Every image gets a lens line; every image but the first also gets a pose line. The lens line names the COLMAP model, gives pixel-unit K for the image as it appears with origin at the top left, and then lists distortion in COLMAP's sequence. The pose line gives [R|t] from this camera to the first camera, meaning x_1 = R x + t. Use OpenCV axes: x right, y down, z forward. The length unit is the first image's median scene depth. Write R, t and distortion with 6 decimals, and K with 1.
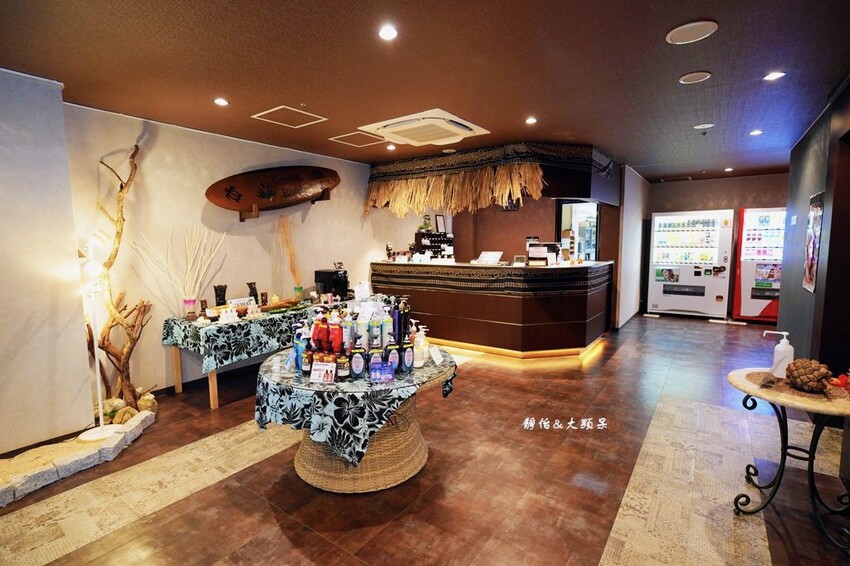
lens RADIAL K [[407.9, 0, 428.7], [0, 407.9, 284.3], [0, 0, 1]] dist [-0.014443, 0.007380]
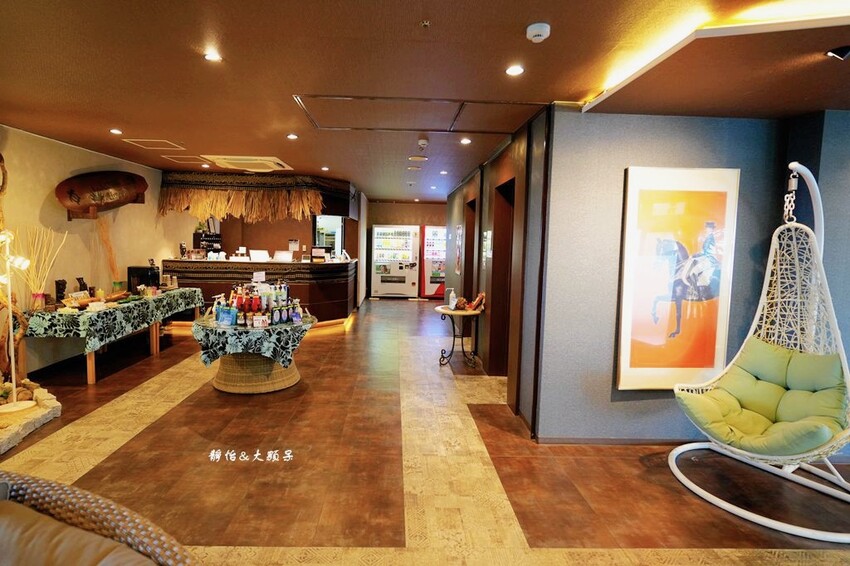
lens RADIAL K [[407.9, 0, 428.7], [0, 407.9, 284.3], [0, 0, 1]] dist [-0.014443, 0.007380]
pose [[0.771947, -0.035700, 0.634684, -0.342932], [0.033250, 0.999323, 0.015770, 0.022708], [-0.634817, 0.008930, 0.772611, -0.348890]]
